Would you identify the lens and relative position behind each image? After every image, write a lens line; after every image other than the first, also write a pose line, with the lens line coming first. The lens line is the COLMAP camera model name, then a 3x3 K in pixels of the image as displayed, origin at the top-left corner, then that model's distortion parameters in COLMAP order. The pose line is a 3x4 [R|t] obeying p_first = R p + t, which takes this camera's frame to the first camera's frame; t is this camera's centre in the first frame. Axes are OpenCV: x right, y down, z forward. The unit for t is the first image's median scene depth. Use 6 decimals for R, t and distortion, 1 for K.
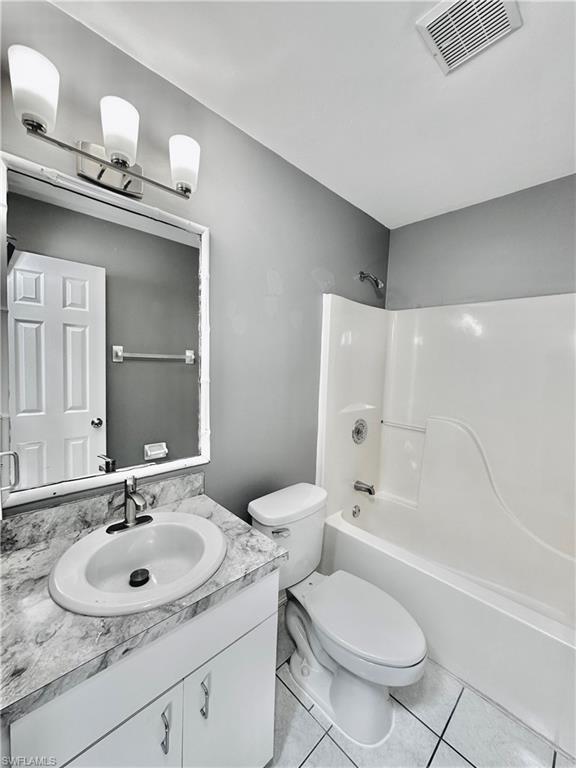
lens RADIAL K [[309.7, 0, 288.0], [0, 309.7, 384.0], [0, 0, 1]] dist [-0.000572, 0.000070]
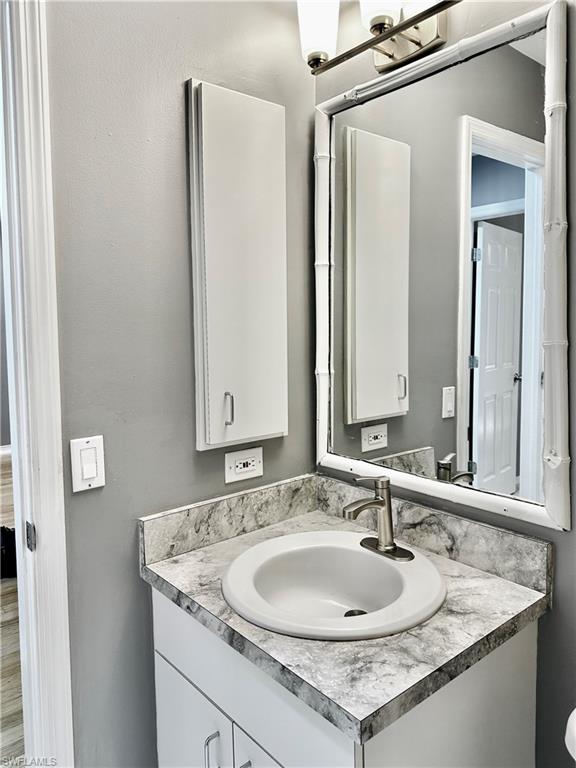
lens RADIAL K [[568.7, 0, 289.3], [0, 568.7, 359.3], [0, 0, 1]] dist [0.020900, -0.001692]
pose [[-0.070764, 0.041249, -0.996640, 0.787999], [-0.049868, 0.997749, 0.044836, -0.010116], [0.996246, 0.052874, -0.068548, 0.904237]]
